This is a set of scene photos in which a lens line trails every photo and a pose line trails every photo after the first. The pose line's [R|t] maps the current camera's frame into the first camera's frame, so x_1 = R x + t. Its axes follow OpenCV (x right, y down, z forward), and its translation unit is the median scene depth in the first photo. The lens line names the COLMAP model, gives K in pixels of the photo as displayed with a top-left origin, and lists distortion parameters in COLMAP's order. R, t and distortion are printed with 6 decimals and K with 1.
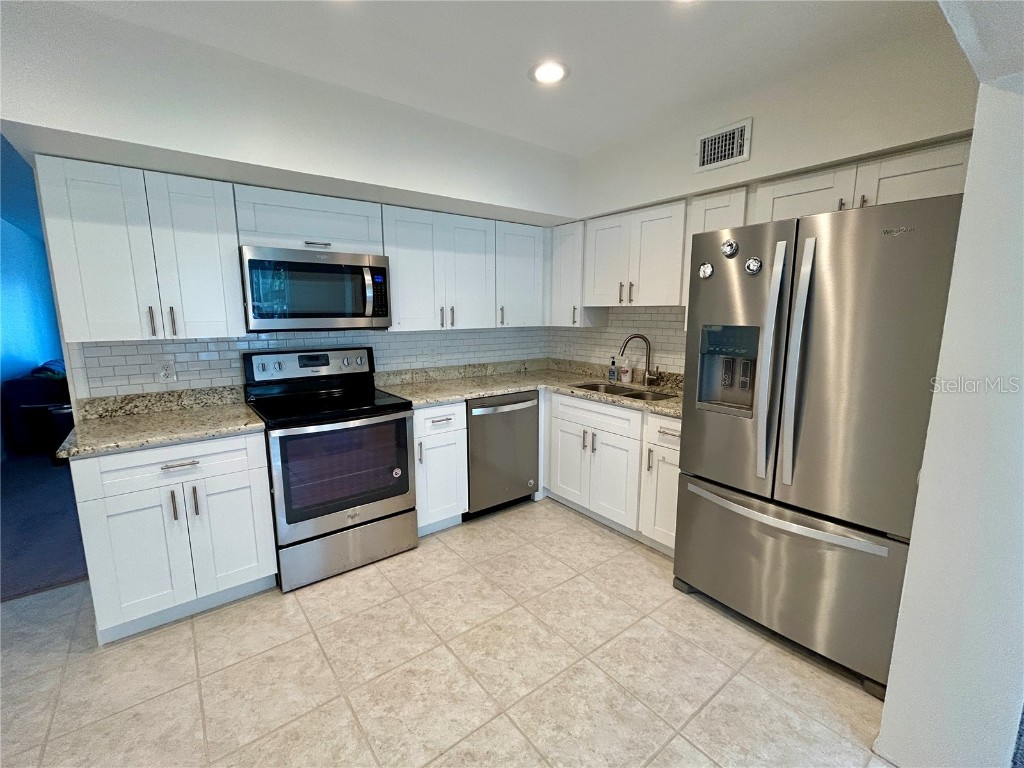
lens RADIAL K [[449.2, 0, 509.1], [0, 449.2, 382.4], [0, 0, 1]] dist [-0.001847, -0.000236]
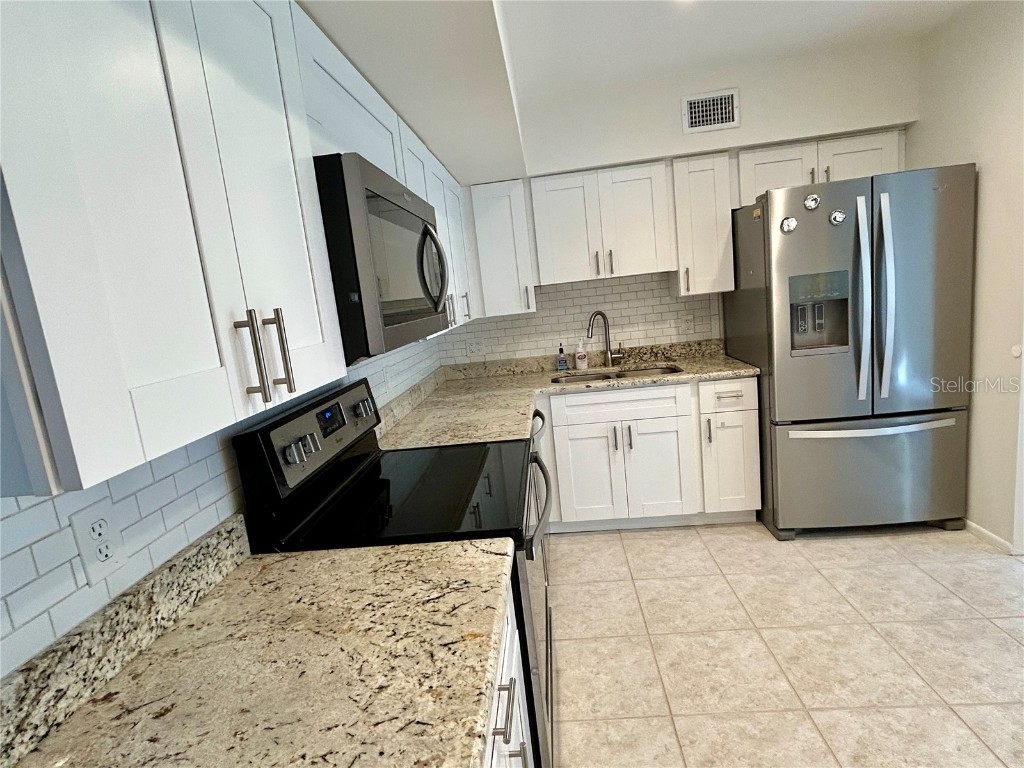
lens RADIAL K [[543.0, 0, 511.1], [0, 543.0, 381.5], [0, 0, 1]] dist [-0.002779, 0.003788]
pose [[0.667419, -0.191085, 0.719749, -0.750238], [0.223651, 0.973333, 0.051018, -0.078116], [-0.710304, 0.126923, 0.692358, 0.482900]]
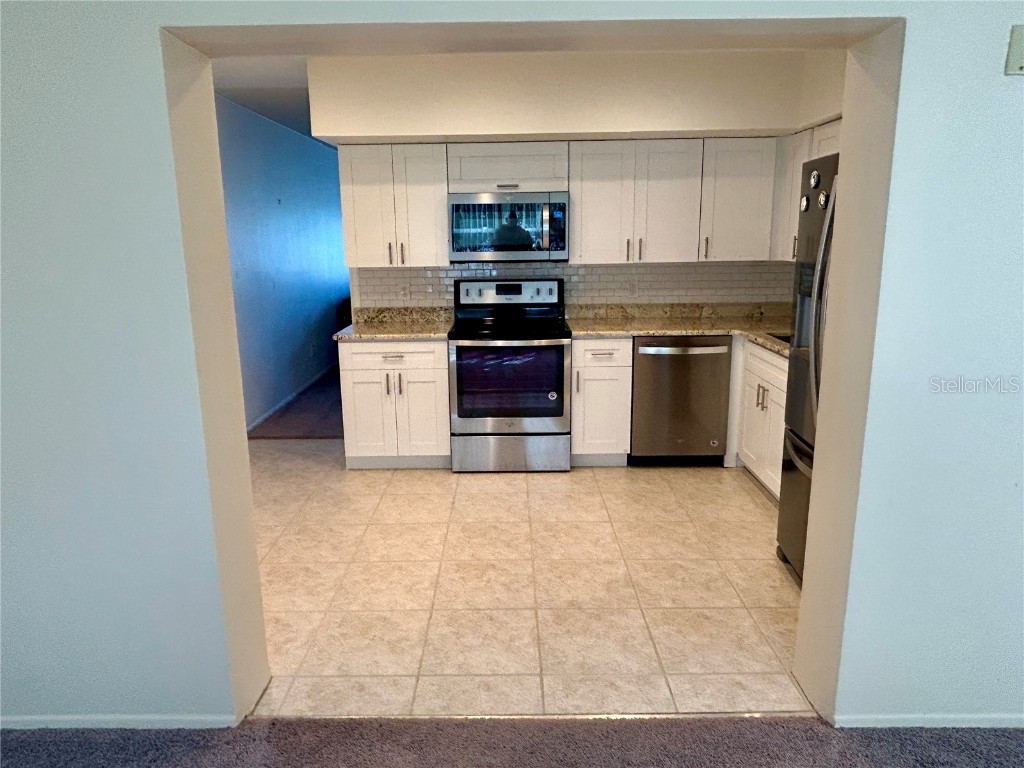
lens RADIAL K [[697.7, 0, 502.7], [0, 697.7, 384.3], [0, 0, 1]] dist [0.004226, 0.000643]
pose [[0.783755, 0.123312, -0.608705, 0.667515], [-0.085698, 0.992188, 0.090655, 0.031152], [0.615129, -0.018886, 0.788201, -0.394278]]
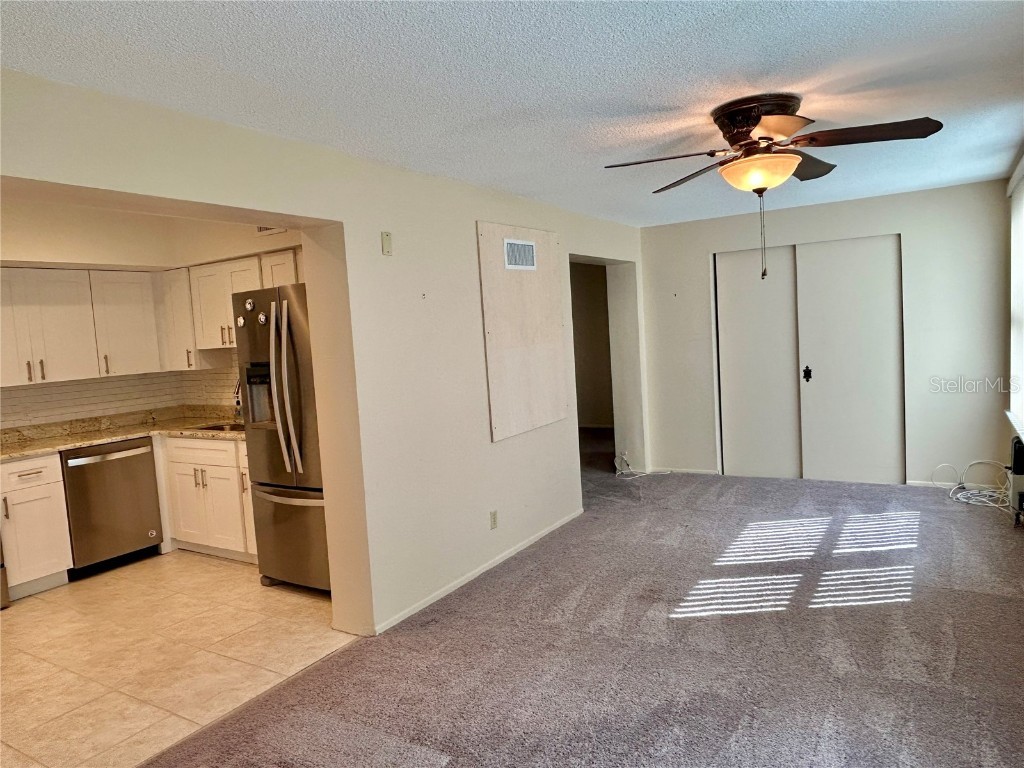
lens RADIAL K [[697.7, 0, 499.7], [0, 697.7, 385.6], [0, 0, 1]] dist [0.004226, 0.000643]
pose [[0.939829, -0.085632, 0.330738, 0.350914], [0.114946, 0.990897, -0.070078, 0.124904], [-0.321726, 0.103878, 0.941117, -0.863008]]
